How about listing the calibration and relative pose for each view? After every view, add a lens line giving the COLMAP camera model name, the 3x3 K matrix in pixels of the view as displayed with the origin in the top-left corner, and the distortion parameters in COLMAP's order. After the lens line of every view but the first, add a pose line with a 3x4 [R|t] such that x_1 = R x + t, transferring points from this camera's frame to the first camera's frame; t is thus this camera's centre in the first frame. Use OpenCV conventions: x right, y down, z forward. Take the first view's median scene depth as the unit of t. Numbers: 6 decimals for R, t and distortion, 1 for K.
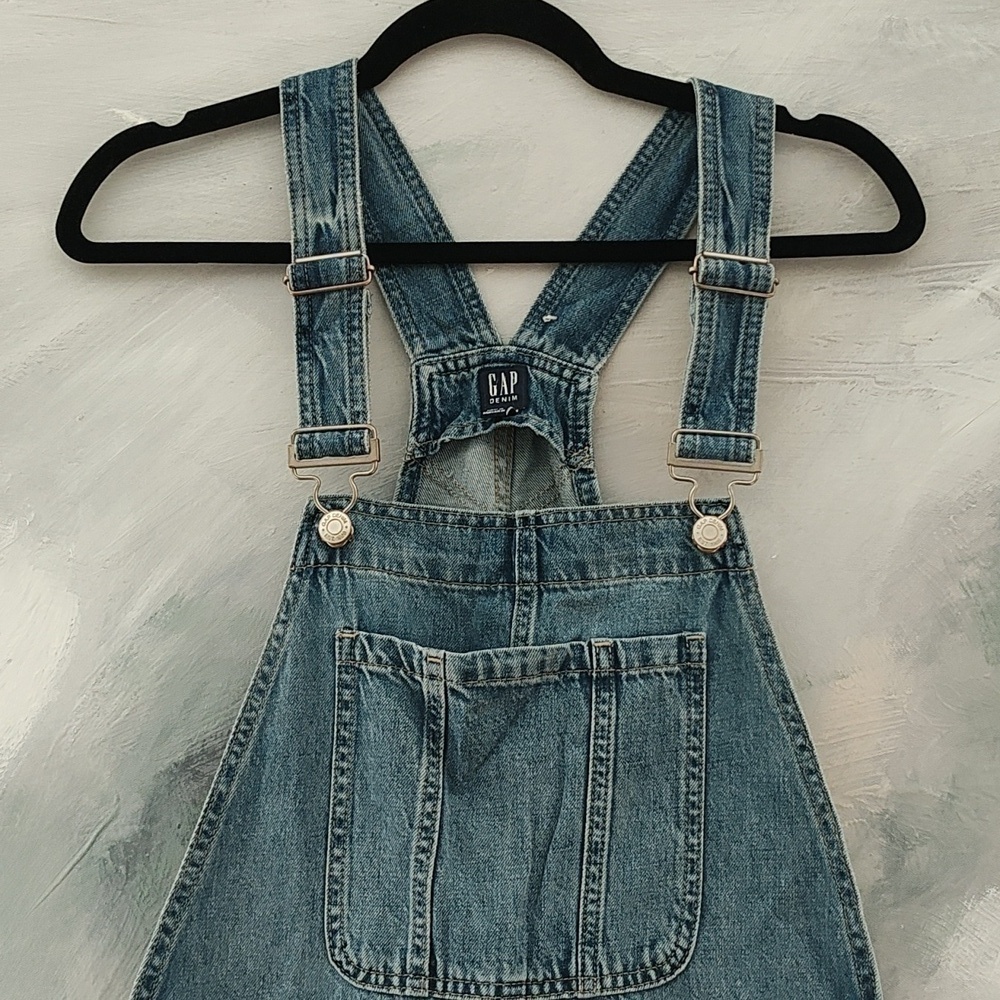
lens RADIAL K [[1685.8, 0, 503.3], [0, 1685.8, 514.5], [0, 0, 1]] dist [0.097255, -0.253668]
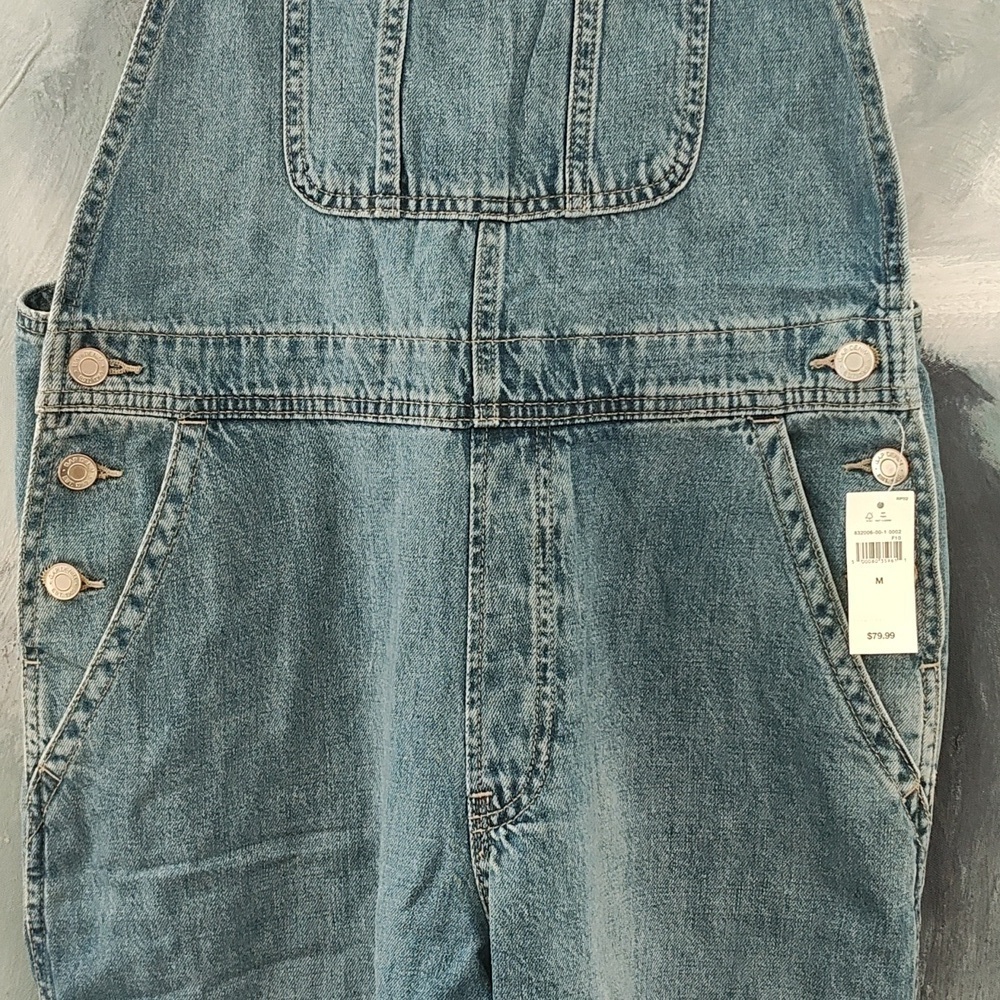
lens RADIAL K [[1685.8, 0, 503.3], [0, 1685.8, 514.5], [0, 0, 1]] dist [0.097255, -0.253668]
pose [[0.999665, -0.010866, -0.023508, 0.029730], [0.015757, 0.975568, 0.219130, 0.237109], [0.020553, -0.219427, 0.975412, 0.084464]]
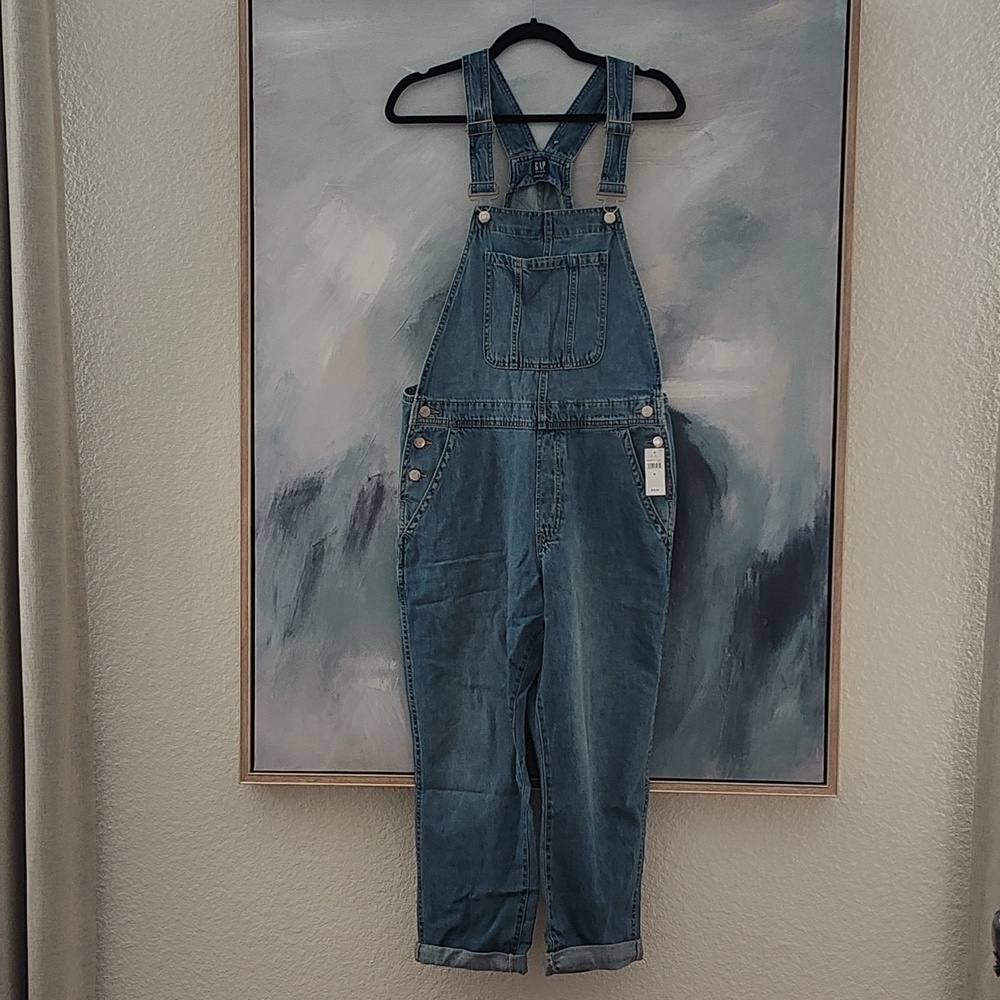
lens RADIAL K [[1685.8, 0, 503.3], [0, 1685.8, 514.5], [0, 0, 1]] dist [0.097255, -0.253668]
pose [[0.999903, -0.004740, -0.013125, -0.029782], [0.007169, 0.981417, 0.191753, -0.049732], [0.011972, -0.191828, 0.981356, -2.076254]]
